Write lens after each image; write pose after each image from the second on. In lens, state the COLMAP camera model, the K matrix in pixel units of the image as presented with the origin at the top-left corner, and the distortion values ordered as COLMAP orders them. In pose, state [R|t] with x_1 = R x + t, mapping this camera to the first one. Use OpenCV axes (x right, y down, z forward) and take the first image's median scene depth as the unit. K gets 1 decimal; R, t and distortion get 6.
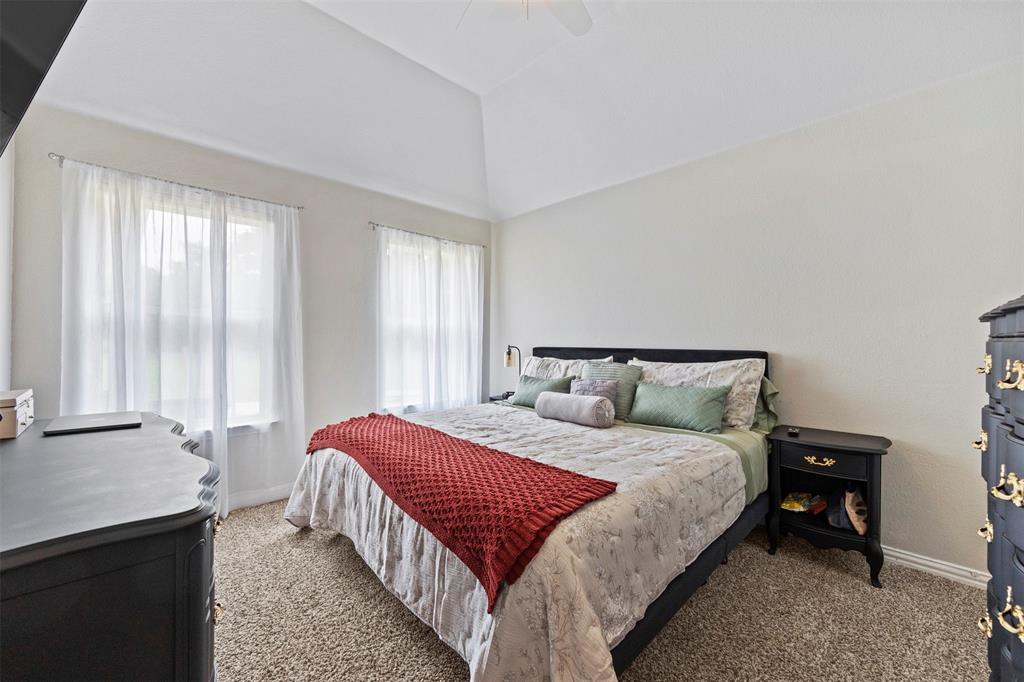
lens RADIAL K [[420.6, 0, 510.7], [0, 420.6, 341.4], [0, 0, 1]] dist [0.001832, 0.000317]
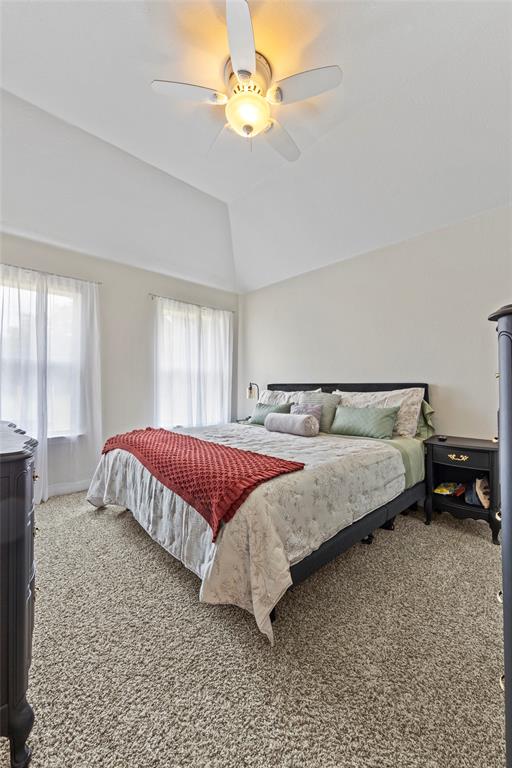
lens RADIAL K [[315.4, 0, 257.2], [0, 315.4, 383.7], [0, 0, 1]] dist [0.001832, 0.000317]
pose [[0.999931, -0.000105, -0.011784, 0.062858], [0.000028, 0.999978, -0.006566, 0.039626], [0.011784, 0.006565, 0.999909, -0.076851]]
